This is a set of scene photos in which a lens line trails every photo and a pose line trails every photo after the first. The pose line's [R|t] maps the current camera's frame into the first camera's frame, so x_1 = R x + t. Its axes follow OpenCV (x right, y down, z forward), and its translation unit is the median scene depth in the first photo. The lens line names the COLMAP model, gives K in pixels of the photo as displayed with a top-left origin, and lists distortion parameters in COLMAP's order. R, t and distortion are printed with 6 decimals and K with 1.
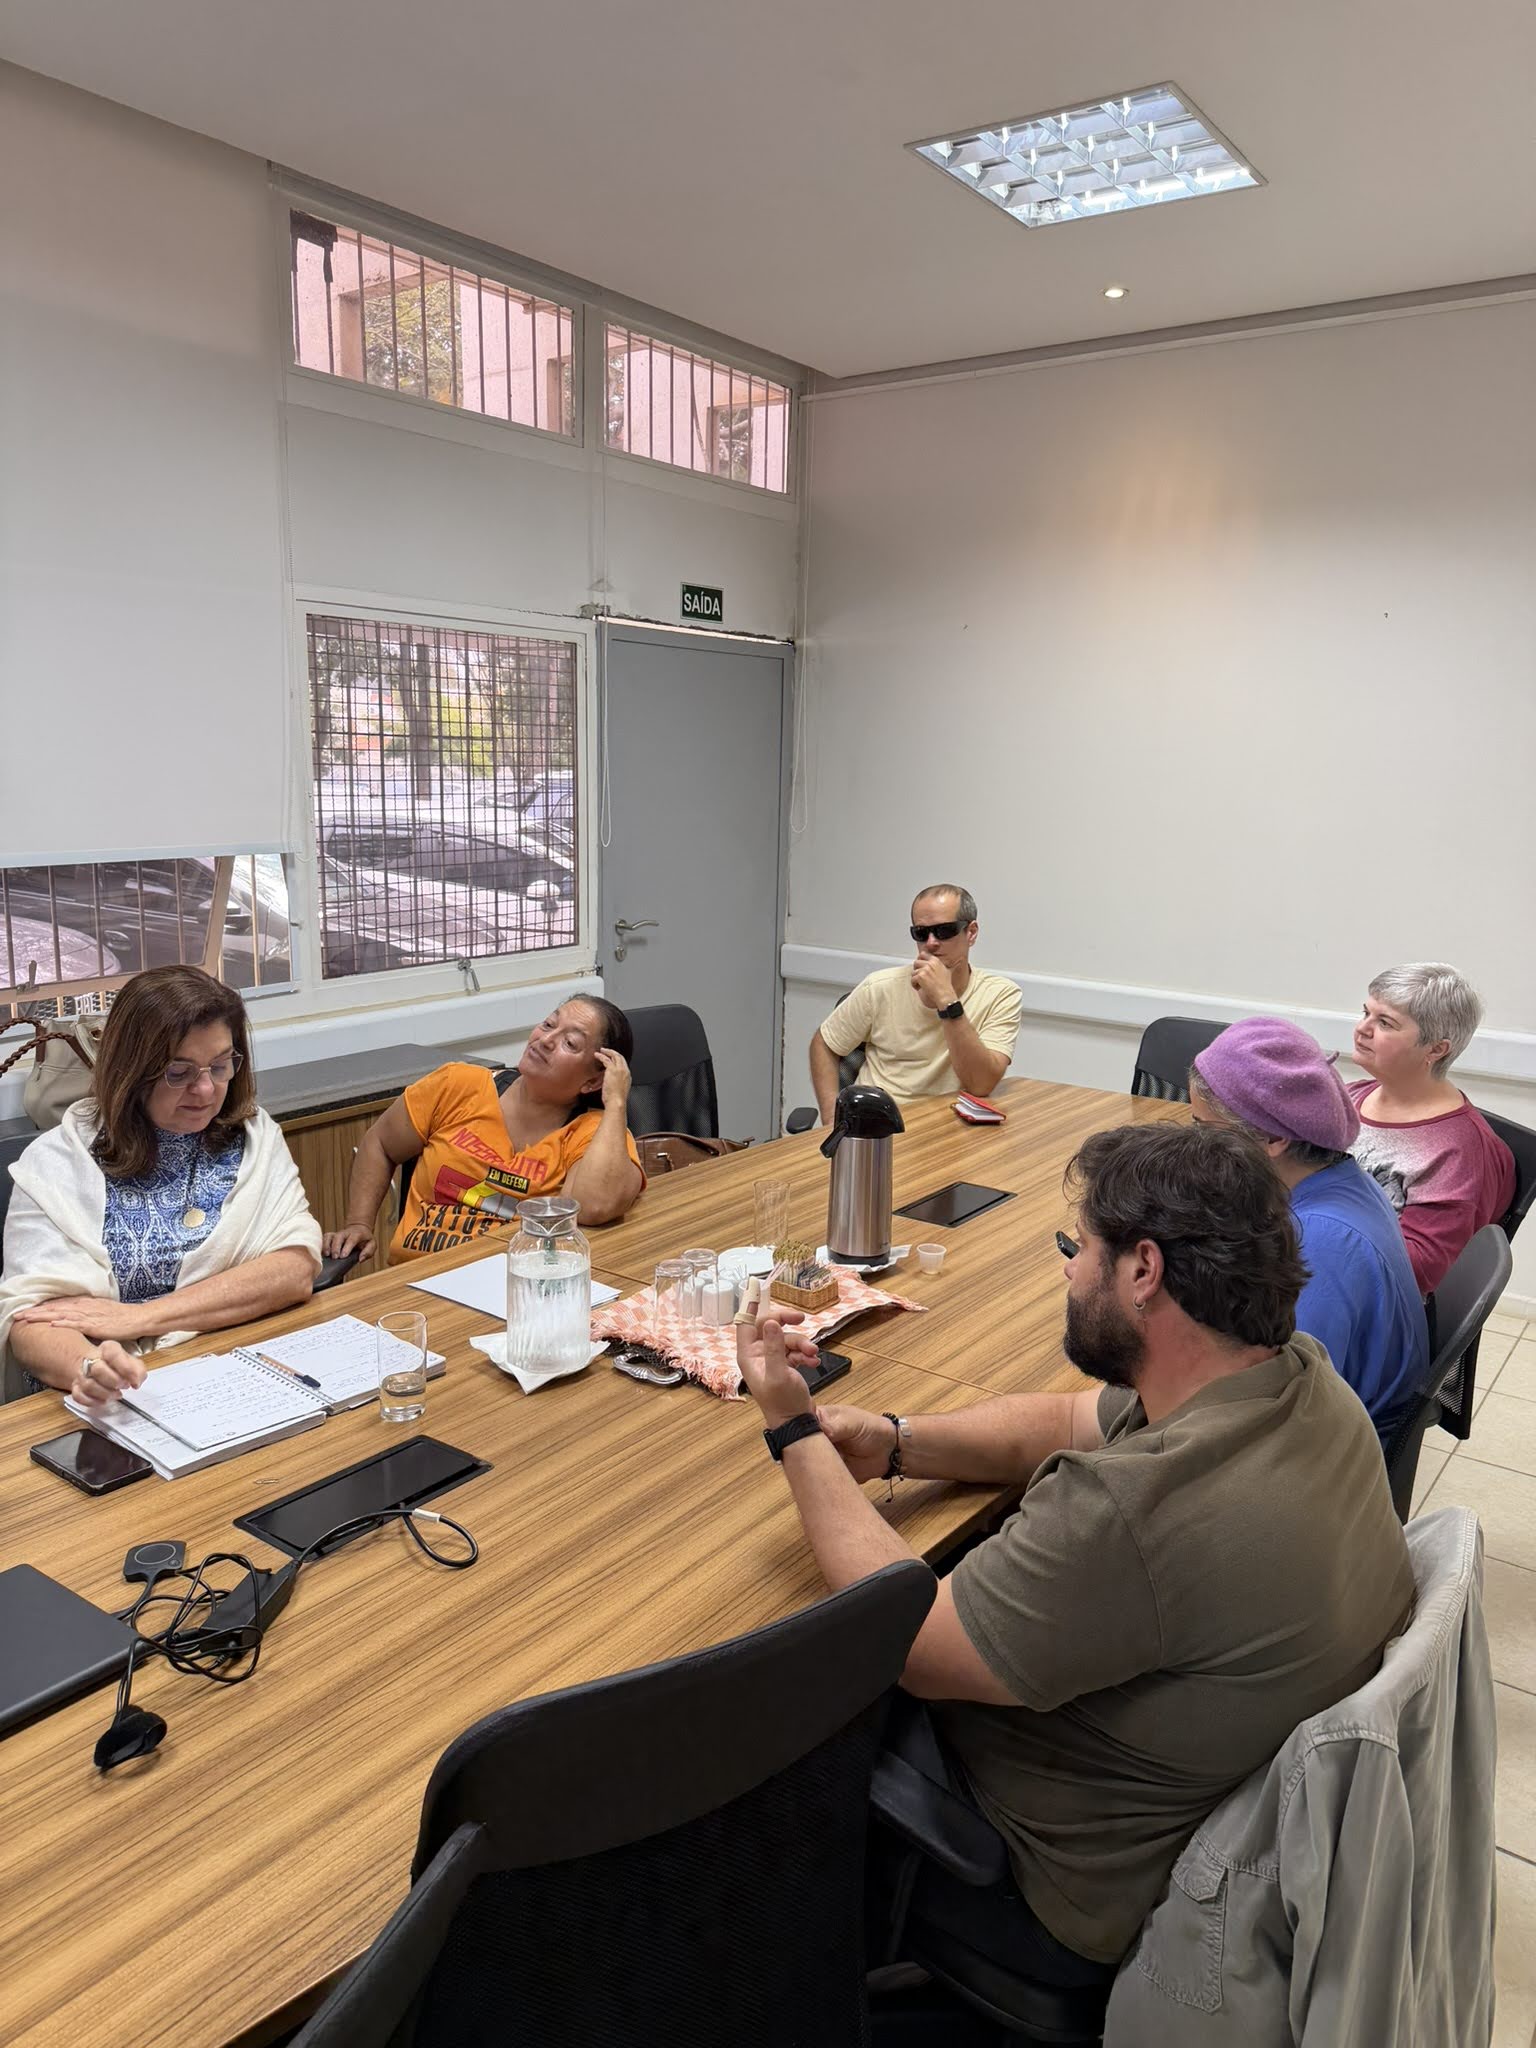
lens RADIAL K [[1446.9, 0, 768.0], [0, 1446.9, 1024.0], [0, 0, 1]] dist [0.001017, 0.000041]
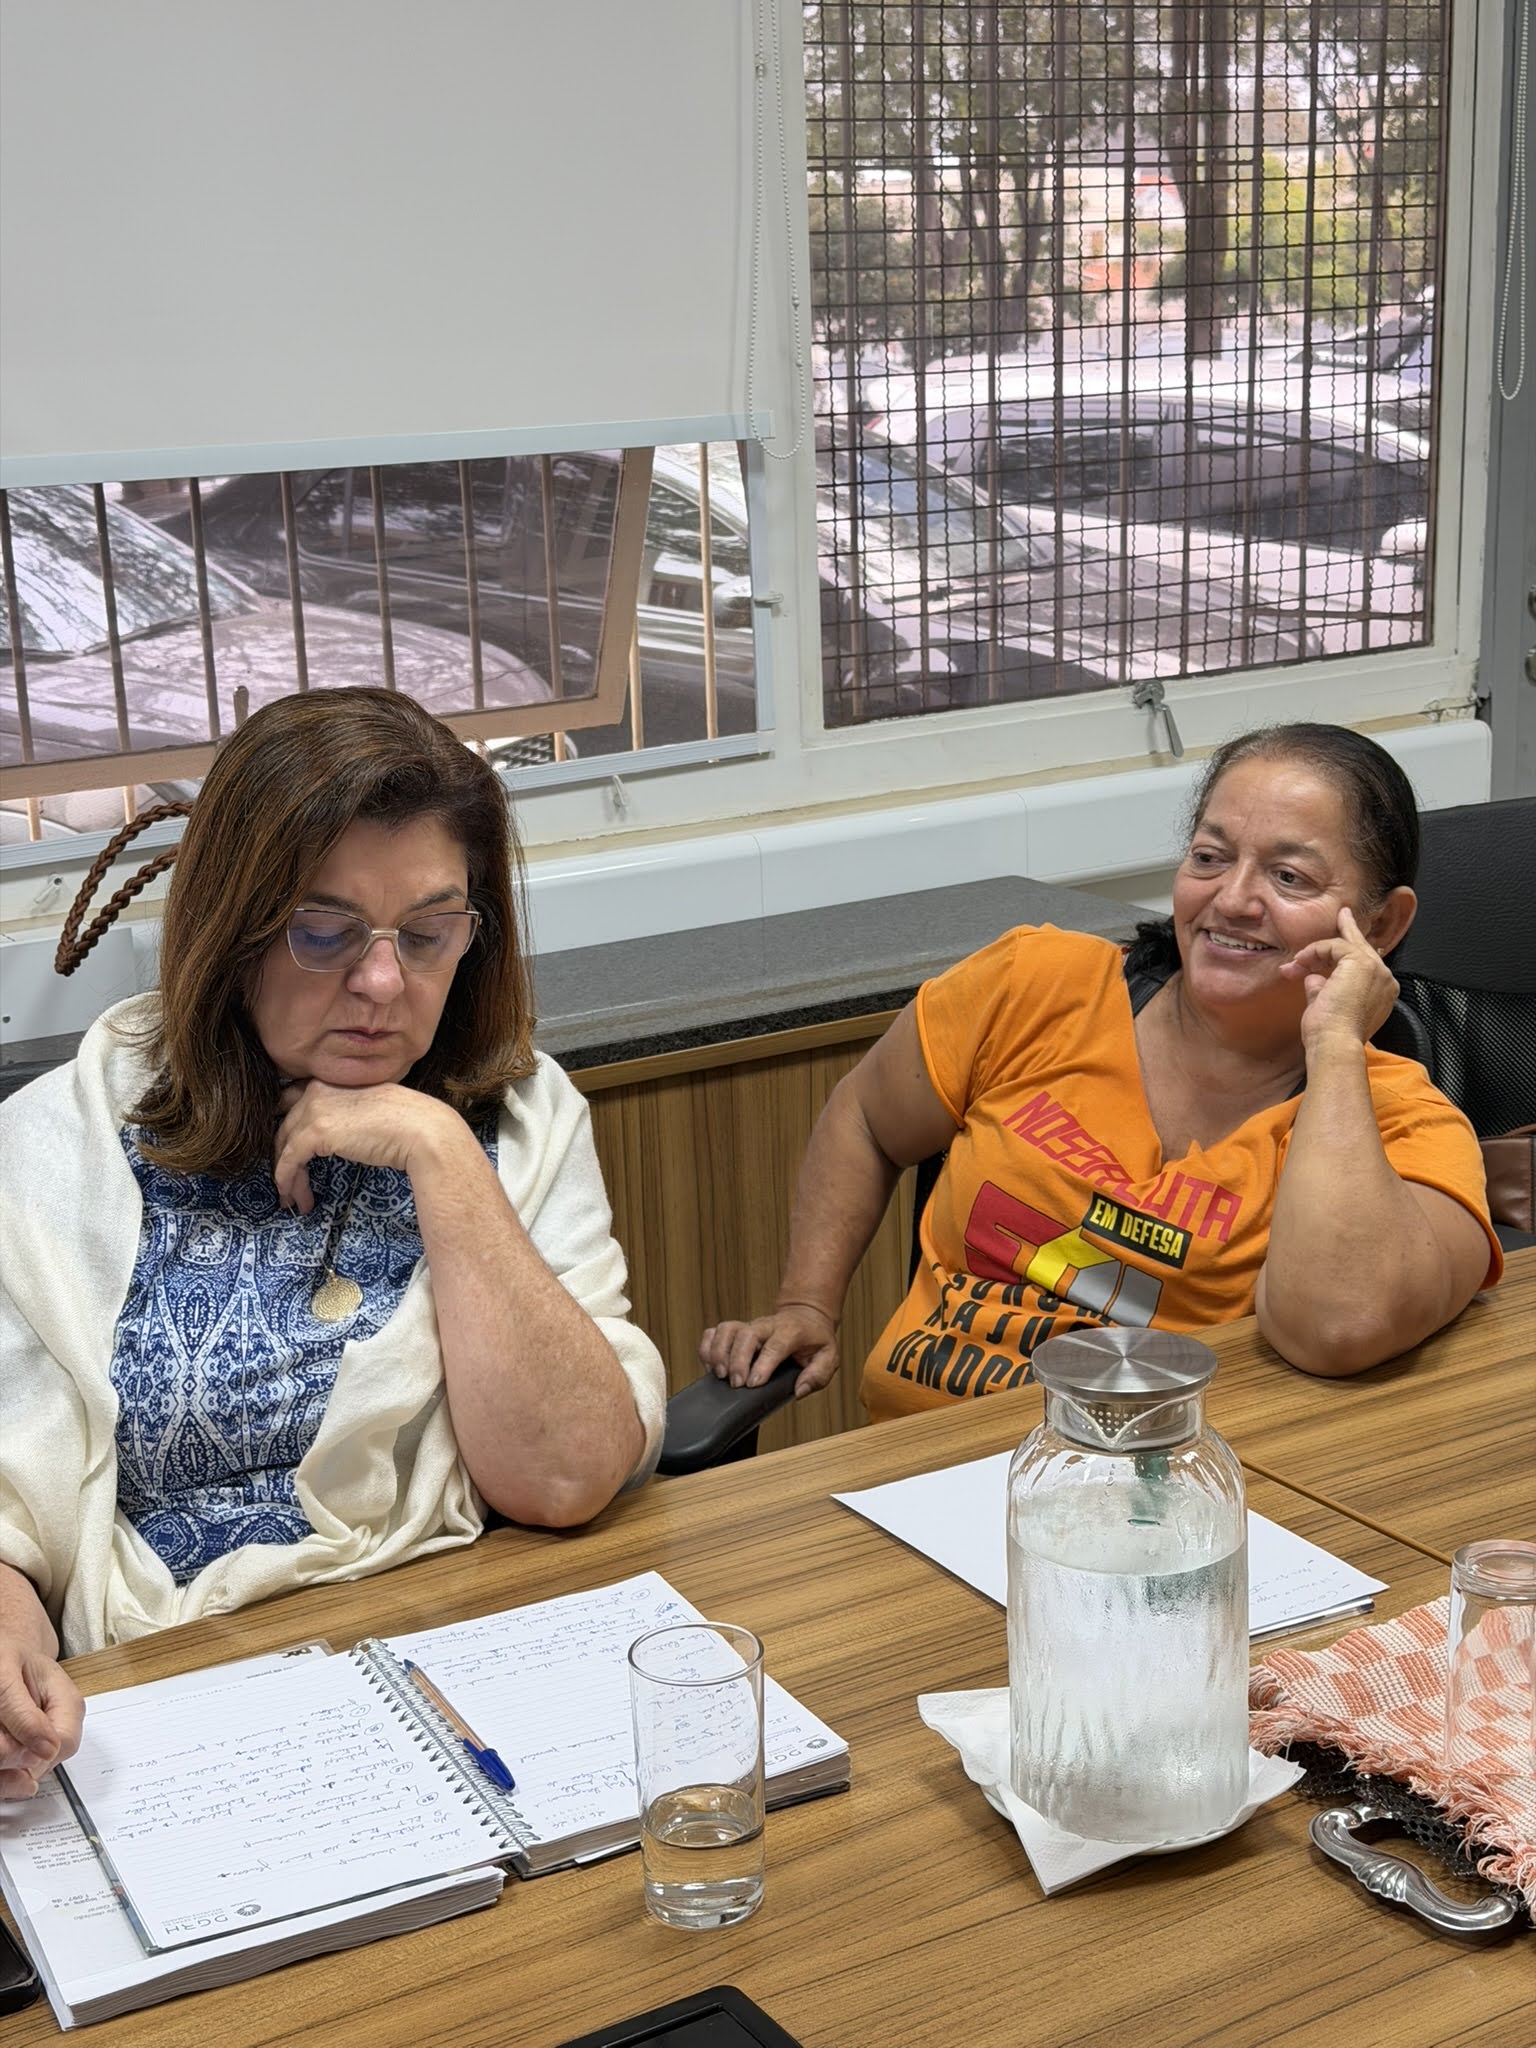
lens RADIAL K [[2417.5, 0, 768.0], [0, 2417.5, 1024.0], [0, 0, 1]] dist [0.077793, -0.062574]
pose [[0.894238, 0.038503, -0.445933, 0.024787], [-0.000777, 0.996425, 0.084475, -0.005082], [0.447591, -0.075194, 0.891071, 0.368865]]
